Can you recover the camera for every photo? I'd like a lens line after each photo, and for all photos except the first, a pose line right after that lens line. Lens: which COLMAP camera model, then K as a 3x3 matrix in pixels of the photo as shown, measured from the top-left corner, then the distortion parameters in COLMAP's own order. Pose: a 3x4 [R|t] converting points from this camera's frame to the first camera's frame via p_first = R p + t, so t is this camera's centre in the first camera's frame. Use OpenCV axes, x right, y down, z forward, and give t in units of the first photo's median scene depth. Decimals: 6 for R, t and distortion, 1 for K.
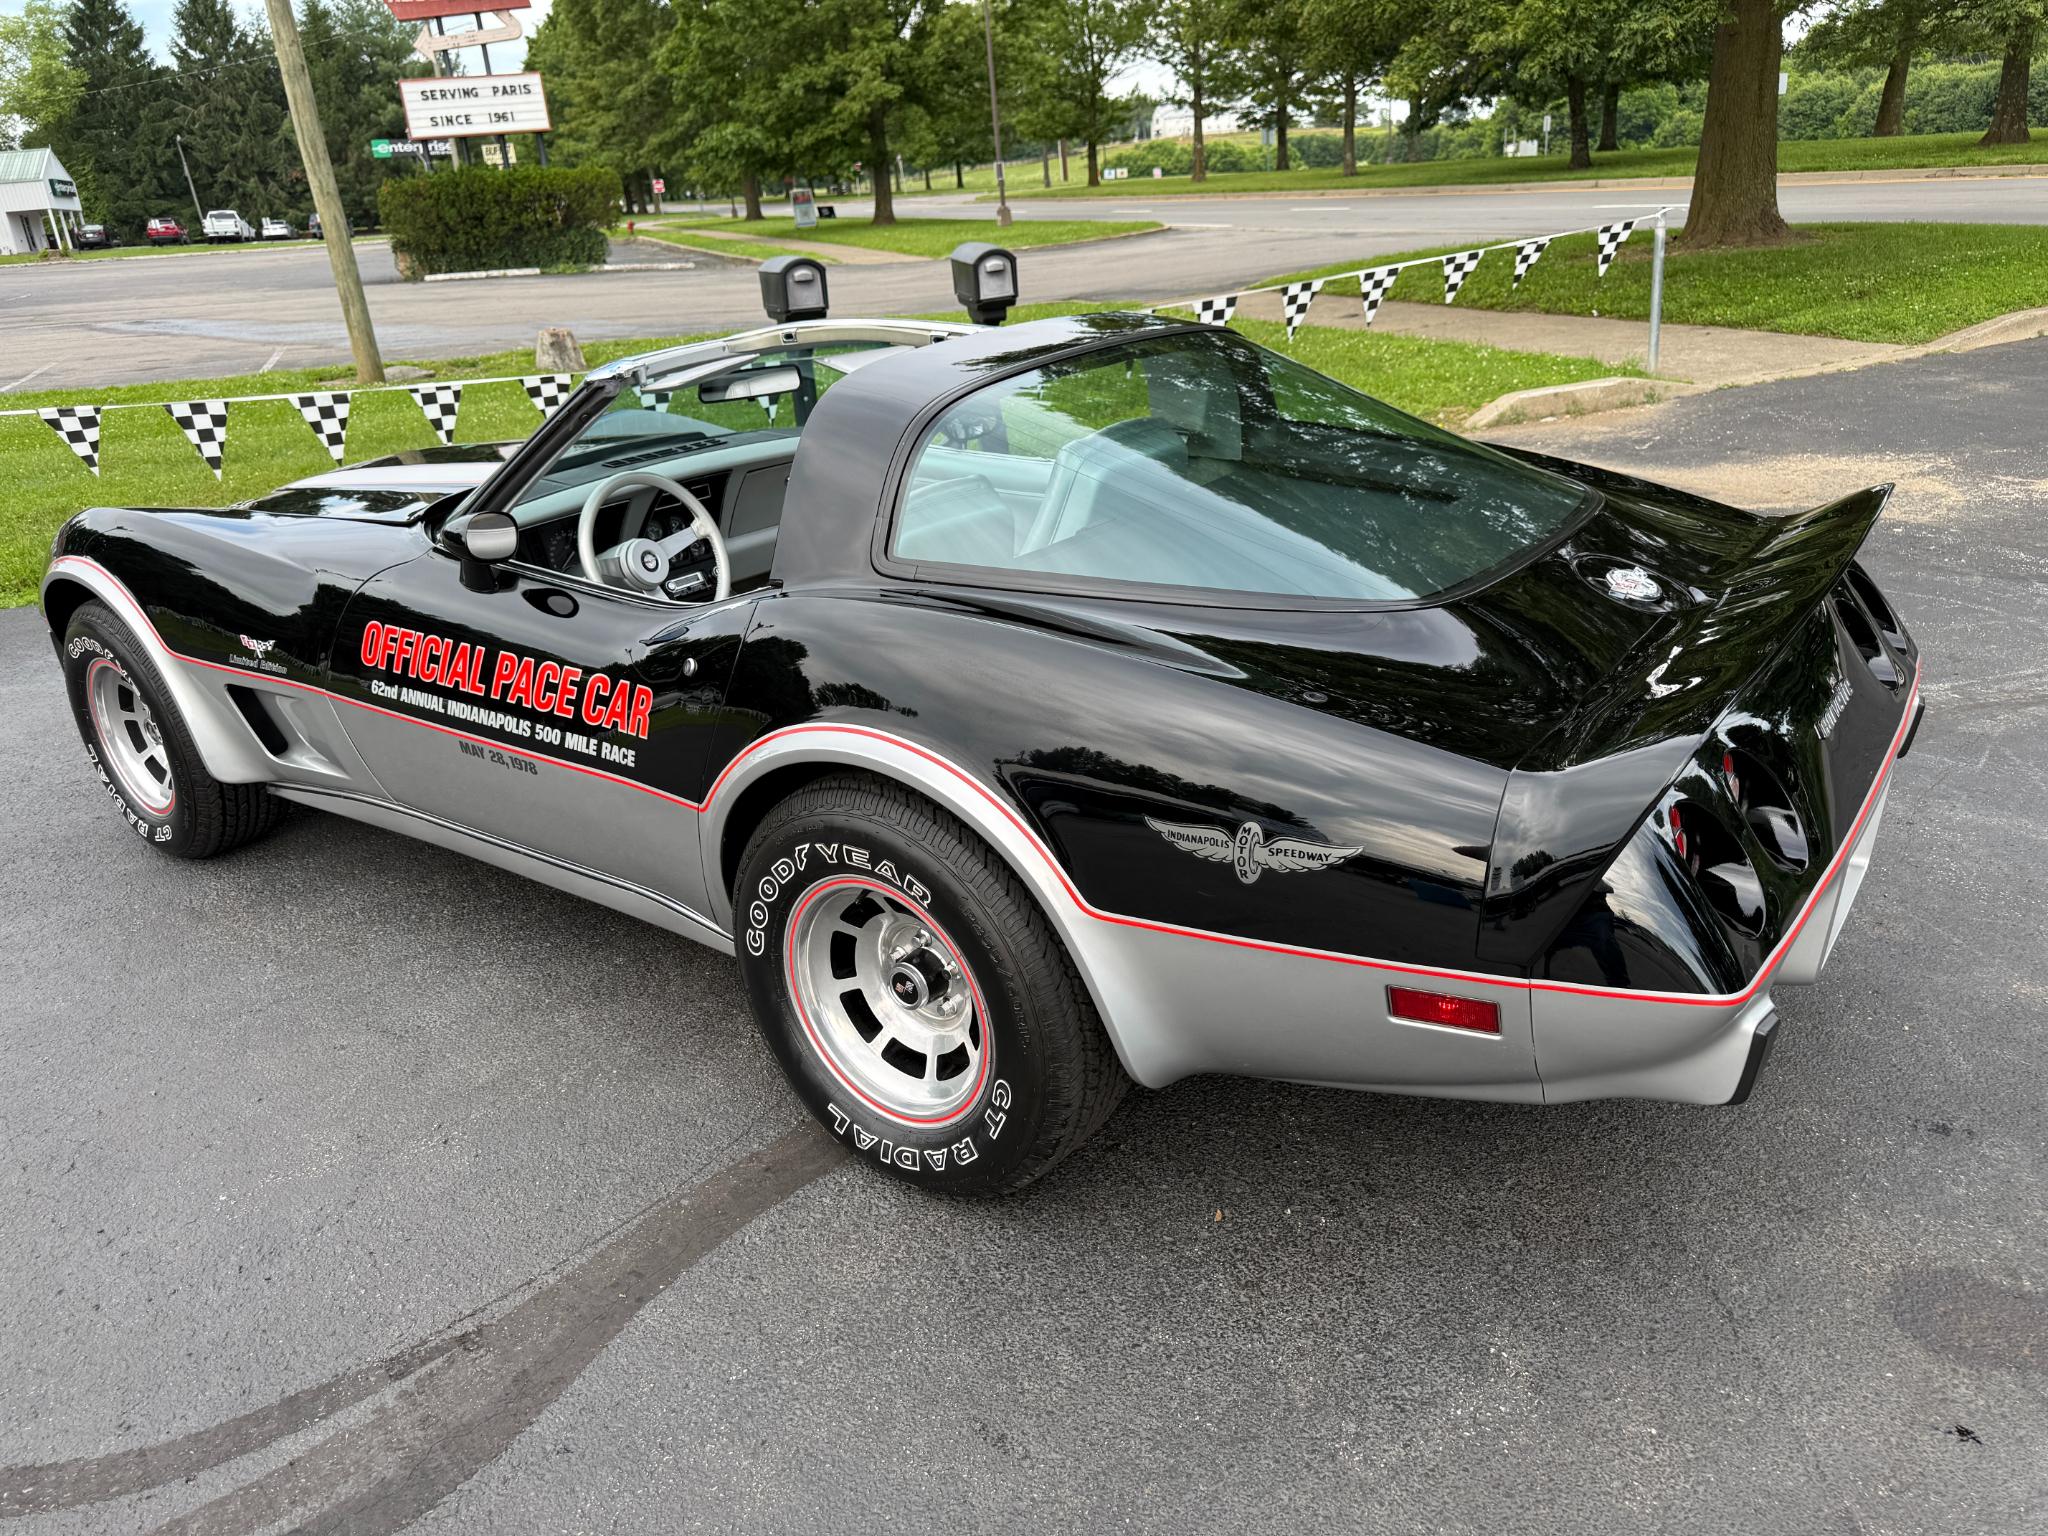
lens RADIAL K [[1436.3, 0, 1013.0], [0, 1436.3, 754.4], [0, 0, 1]] dist [0.015163, -0.023171]
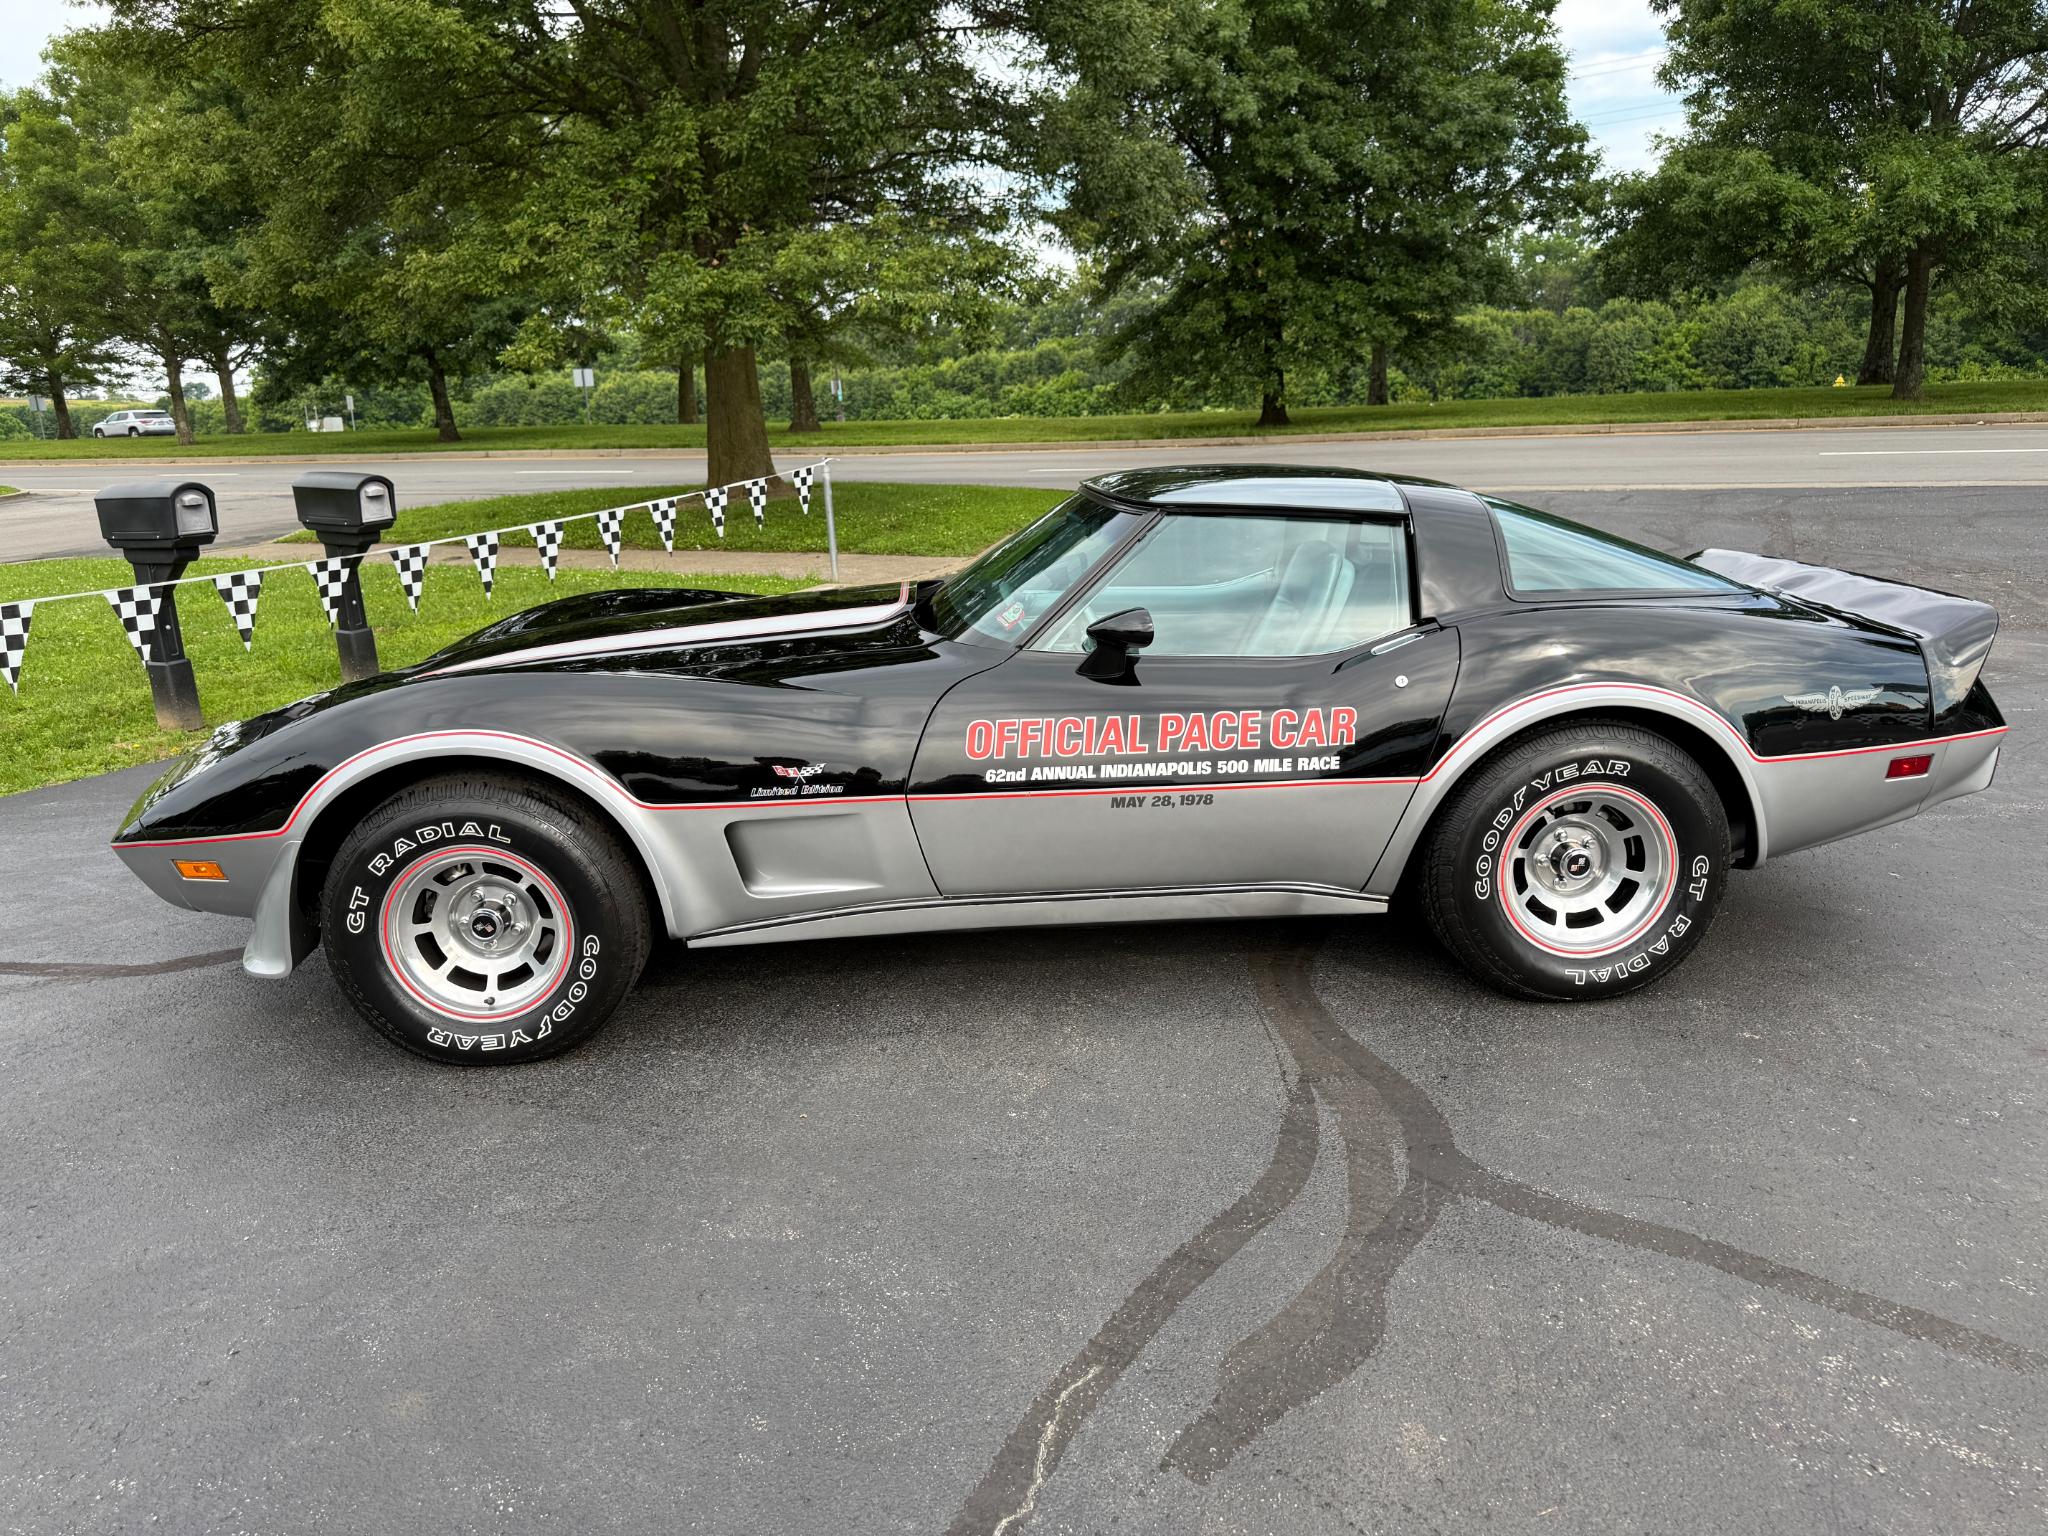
lens RADIAL K [[1436.3, 0, 994.6], [0, 1436.3, 765.2], [0, 0, 1]] dist [0.015163, -0.023171]
pose [[0.715263, -0.128678, 0.686906, -0.106646], [0.243347, 0.967249, -0.072199, 0.003021], [-0.655119, 0.218797, 0.723151, 0.011577]]
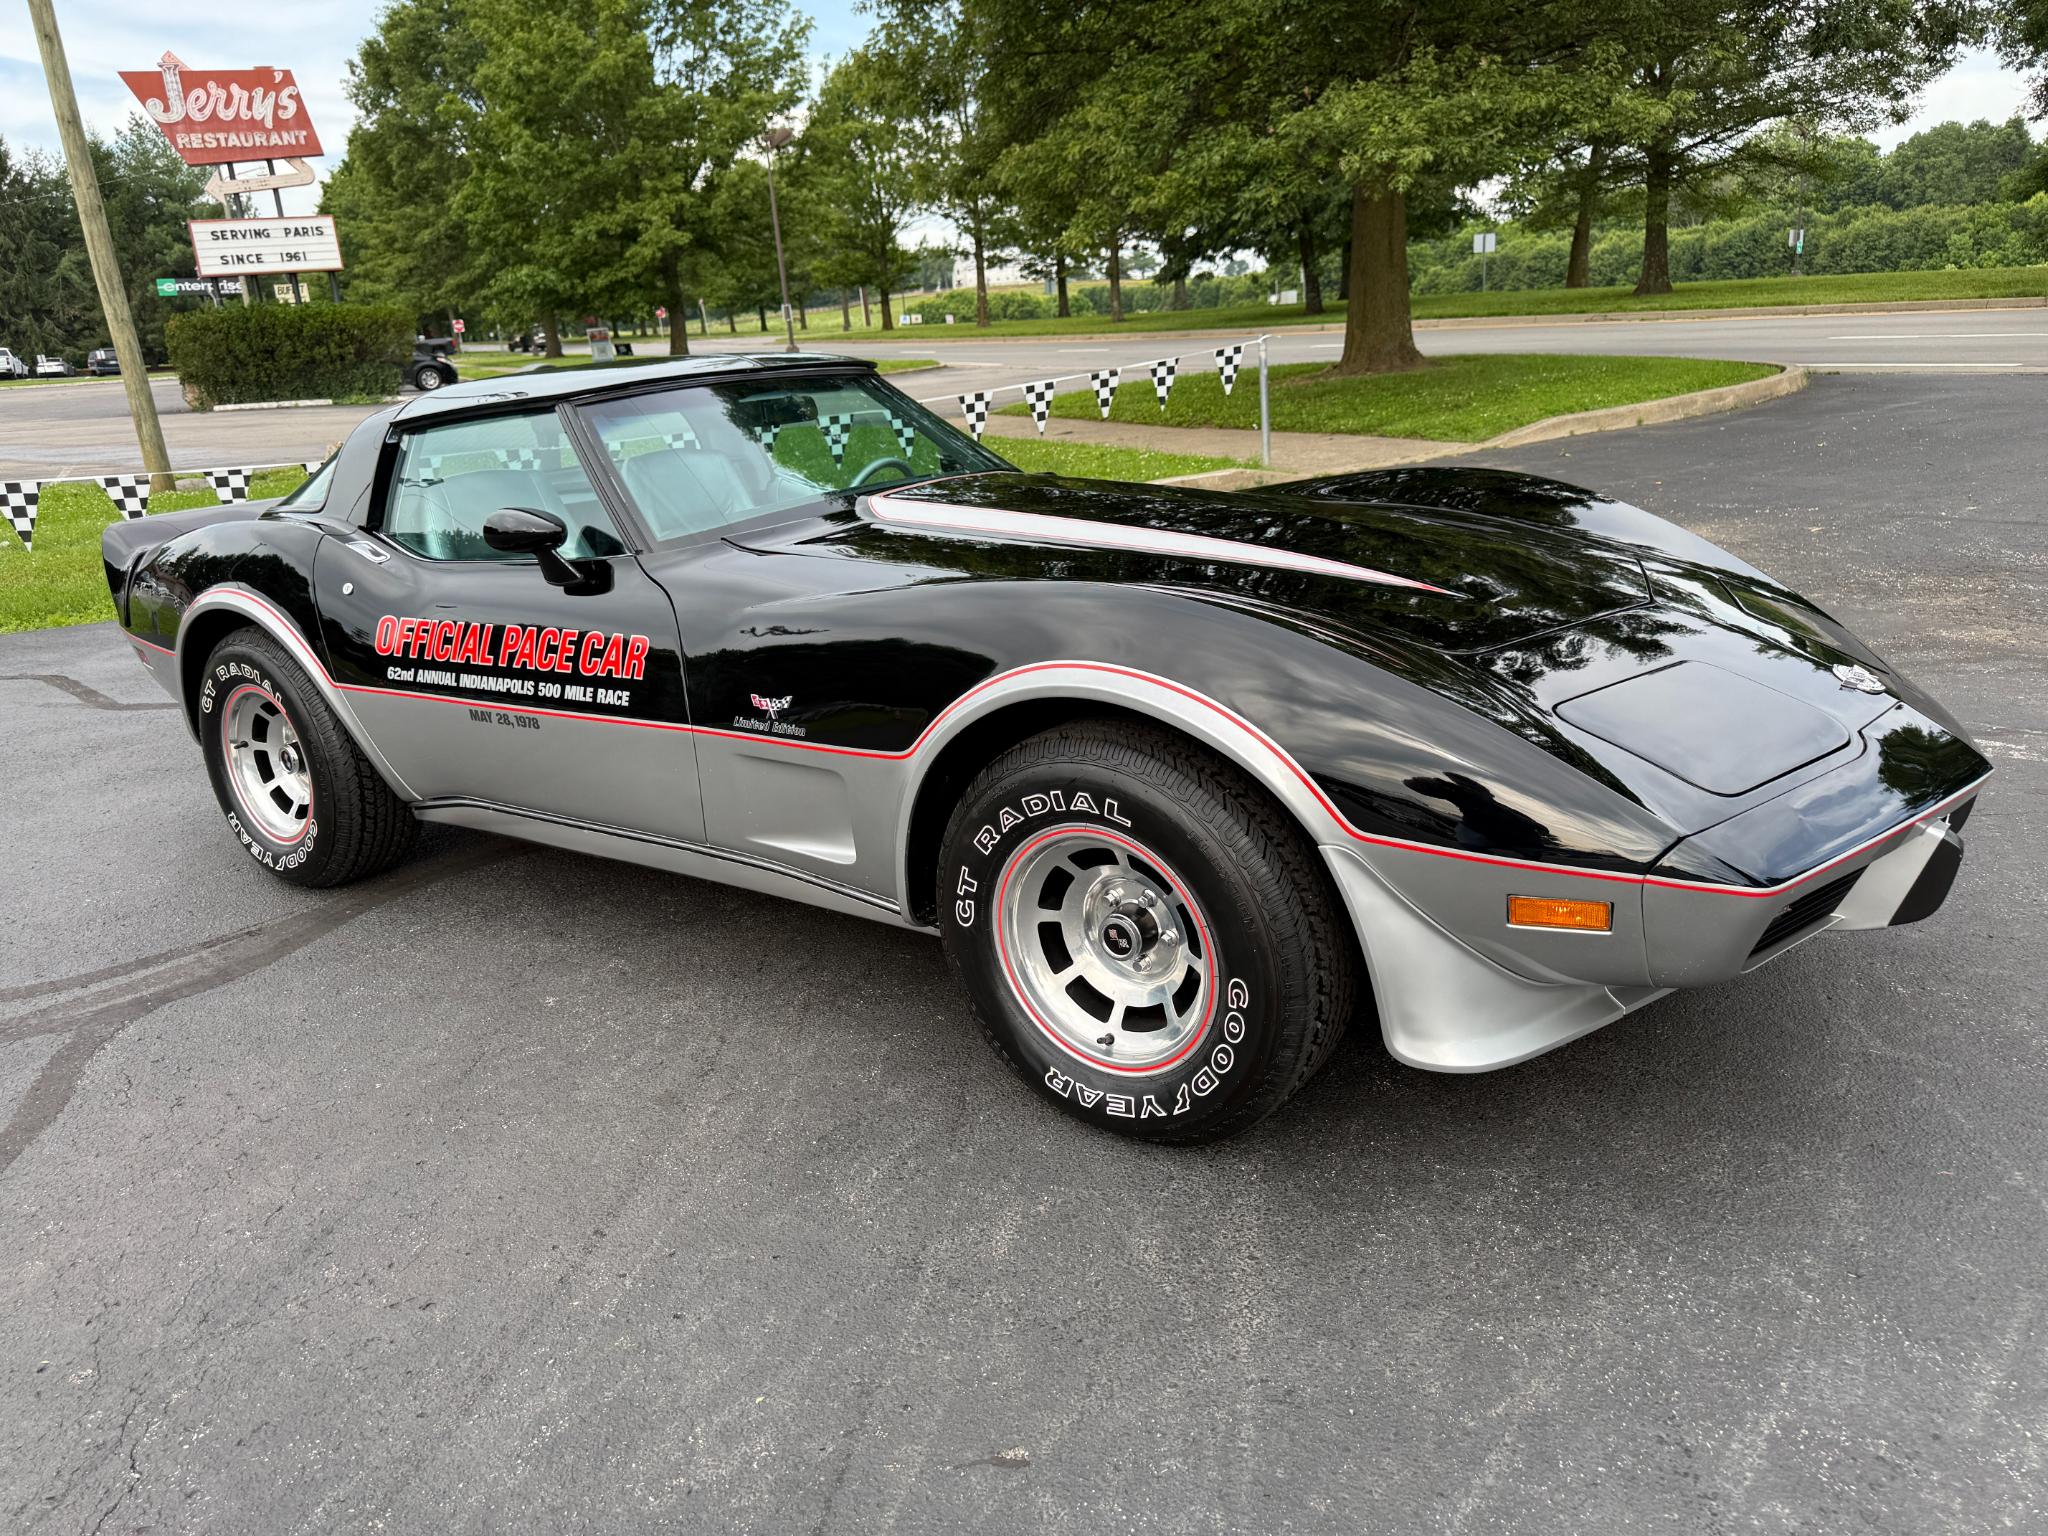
lens RADIAL K [[1436.3, 0, 1009.6], [0, 1436.3, 759.8], [0, 0, 1]] dist [0.015163, -0.023171]
pose [[0.992251, -0.029039, 0.120810, 0.015013], [0.039379, 0.995678, -0.084107, 0.018387], [-0.117845, 0.088213, 0.989106, -0.038914]]
